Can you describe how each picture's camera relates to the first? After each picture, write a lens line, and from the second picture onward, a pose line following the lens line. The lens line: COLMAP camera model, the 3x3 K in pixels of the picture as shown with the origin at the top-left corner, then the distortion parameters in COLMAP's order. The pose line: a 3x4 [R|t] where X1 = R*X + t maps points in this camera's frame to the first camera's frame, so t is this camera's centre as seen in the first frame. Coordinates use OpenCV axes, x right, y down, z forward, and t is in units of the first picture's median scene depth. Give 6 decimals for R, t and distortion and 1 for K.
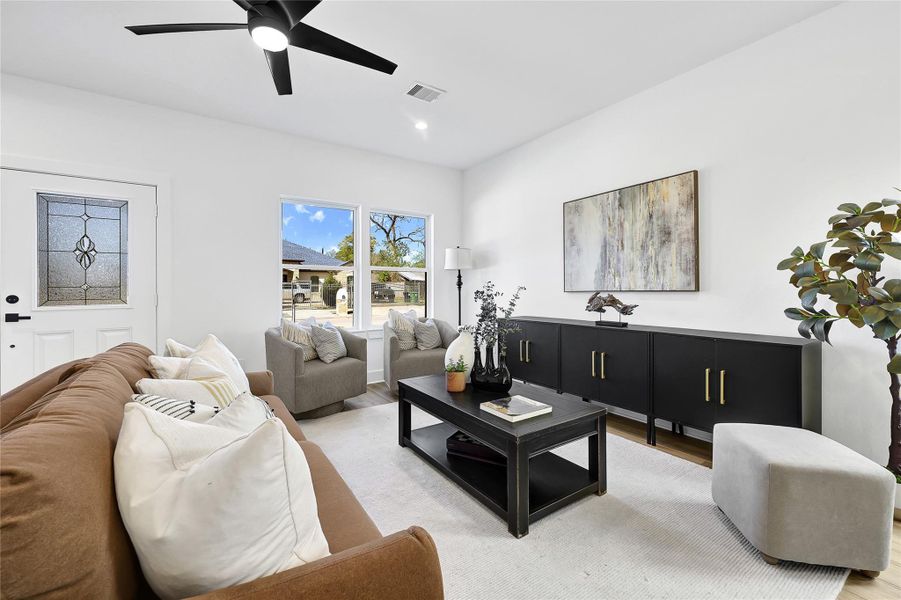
lens RADIAL K [[414.0, 0, 452.0], [0, 414.0, 288.5], [0, 0, 1]] dist [-0.001521, -0.000099]
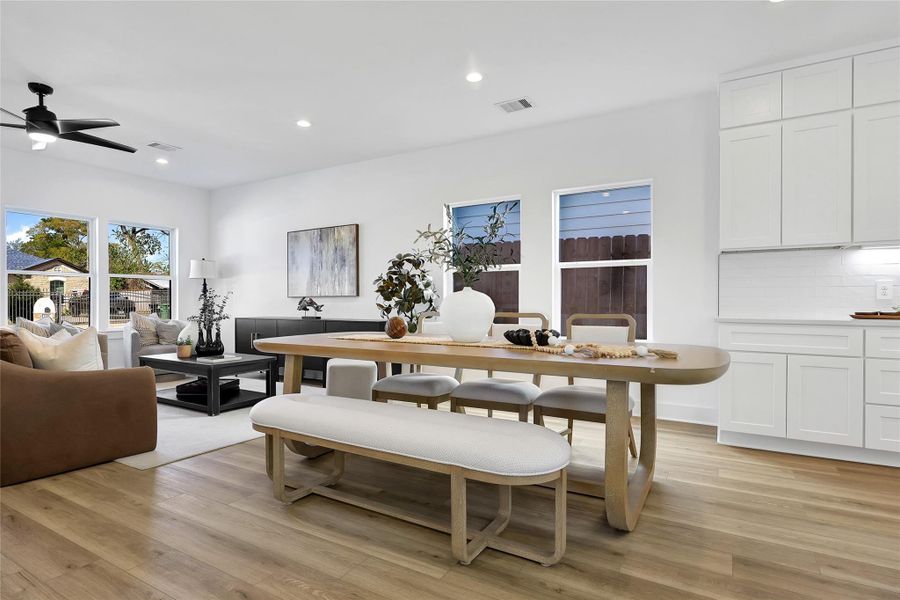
lens RADIAL K [[452.8, 0, 465.0], [0, 452.8, 304.7], [0, 0, 1]] dist [0.001357, 0.000559]
pose [[0.881532, -0.000106, 0.472125, 0.095216], [-0.004847, 0.999945, 0.009274, 0.018405], [-0.472100, -0.010463, 0.881483, -0.704848]]
